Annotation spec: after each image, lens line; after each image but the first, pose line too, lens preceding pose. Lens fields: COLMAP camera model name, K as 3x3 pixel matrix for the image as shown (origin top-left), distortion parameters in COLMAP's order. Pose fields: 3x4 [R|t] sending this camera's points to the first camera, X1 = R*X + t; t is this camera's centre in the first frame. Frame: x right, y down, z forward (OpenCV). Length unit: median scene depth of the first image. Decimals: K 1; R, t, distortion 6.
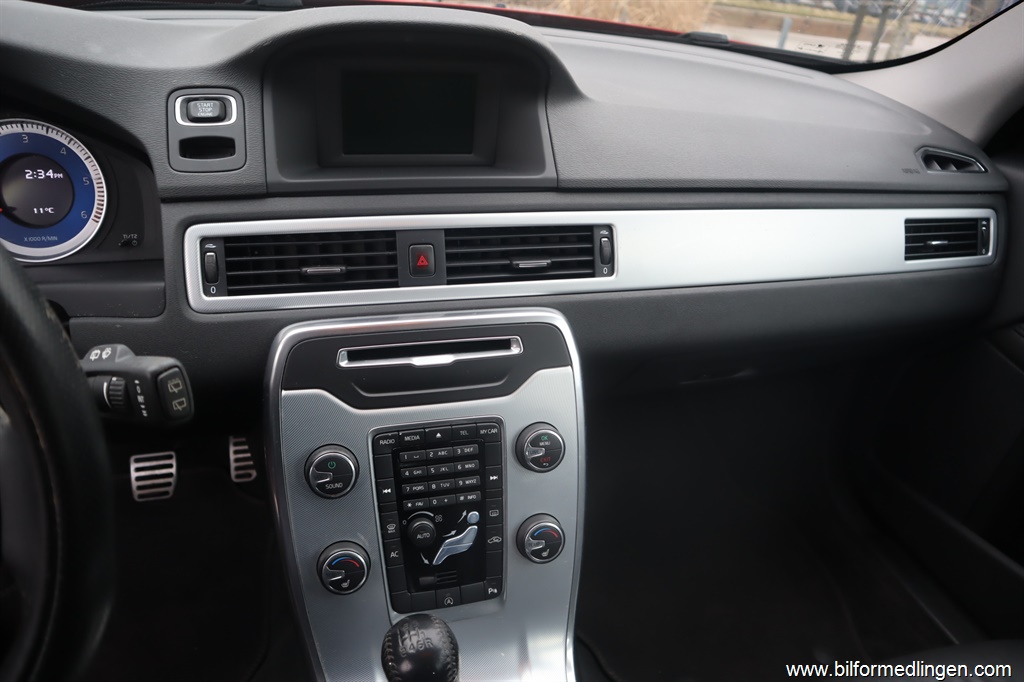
lens RADIAL K [[712.7, 0, 507.8], [0, 712.7, 345.8], [0, 0, 1]] dist [-0.135013, 0.086645]
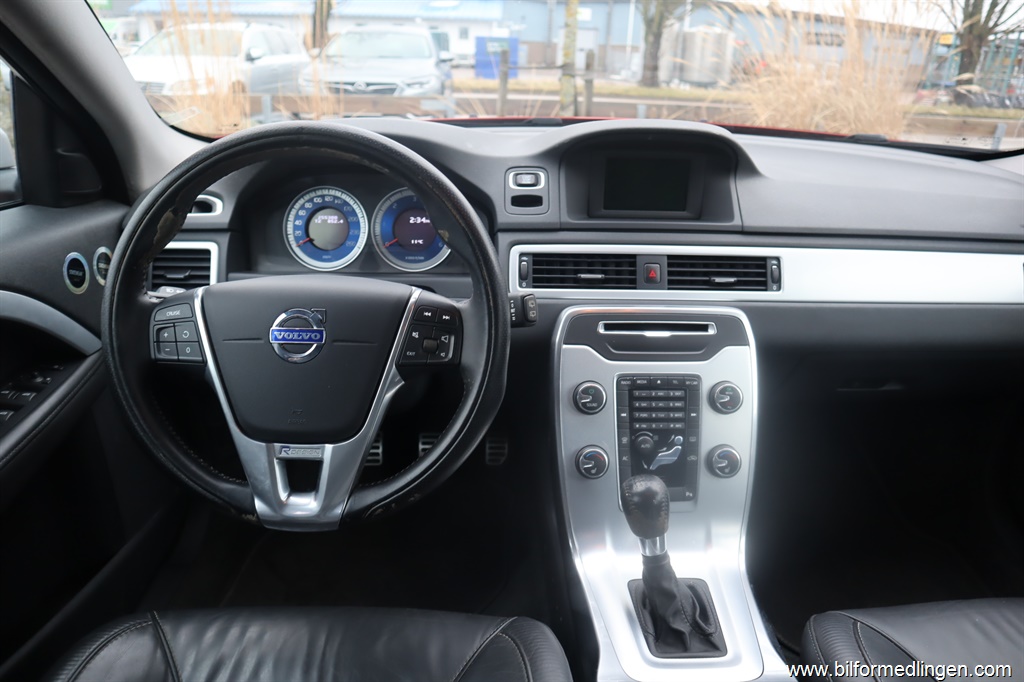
lens RADIAL K [[712.7, 0, 507.8], [0, 712.7, 345.8], [0, 0, 1]] dist [-0.135013, 0.086645]
pose [[0.963571, 0.033591, -0.265334, -0.007783], [-0.074180, 0.986725, -0.144469, 0.290846], [0.256959, 0.158889, 0.953271, -0.558221]]
